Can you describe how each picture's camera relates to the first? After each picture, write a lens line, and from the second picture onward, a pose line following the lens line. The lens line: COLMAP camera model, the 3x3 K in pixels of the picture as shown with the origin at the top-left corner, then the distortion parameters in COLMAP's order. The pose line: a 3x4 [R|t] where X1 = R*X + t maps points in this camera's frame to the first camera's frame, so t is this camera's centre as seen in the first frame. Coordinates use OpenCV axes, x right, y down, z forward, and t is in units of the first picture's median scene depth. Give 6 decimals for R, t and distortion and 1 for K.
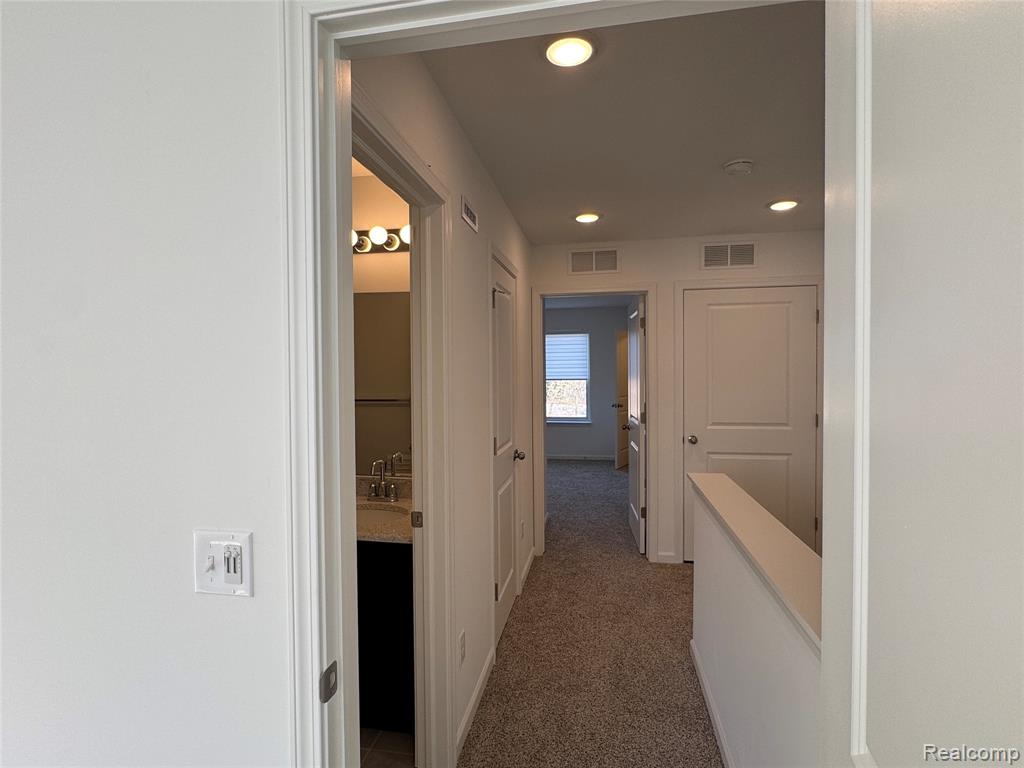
lens RADIAL K [[514.8, 0, 512.0], [0, 514.8, 384.0], [0, 0, 1]] dist [0.001977, -0.000239]
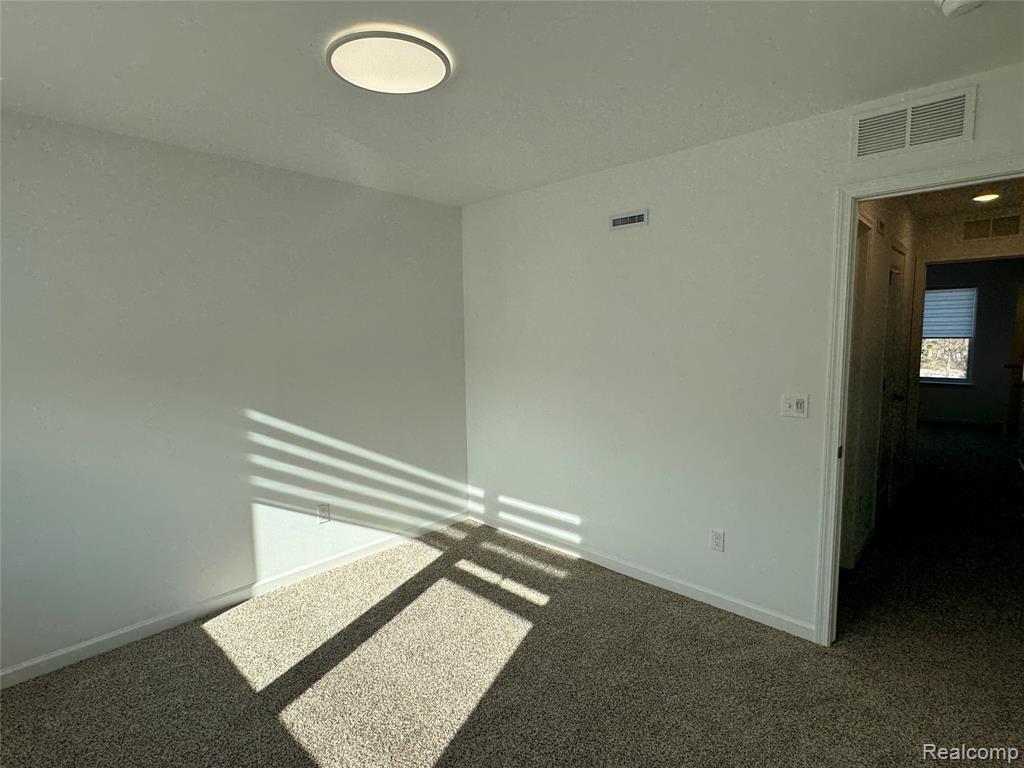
lens RADIAL K [[514.8, 0, 512.0], [0, 514.8, 384.0], [0, 0, 1]] dist [0.001977, -0.000239]
pose [[0.838321, 0.060065, -0.541858, -0.077756], [-0.013987, 0.995955, 0.088762, 0.003812], [0.544997, -0.066832, 0.835770, -0.462415]]
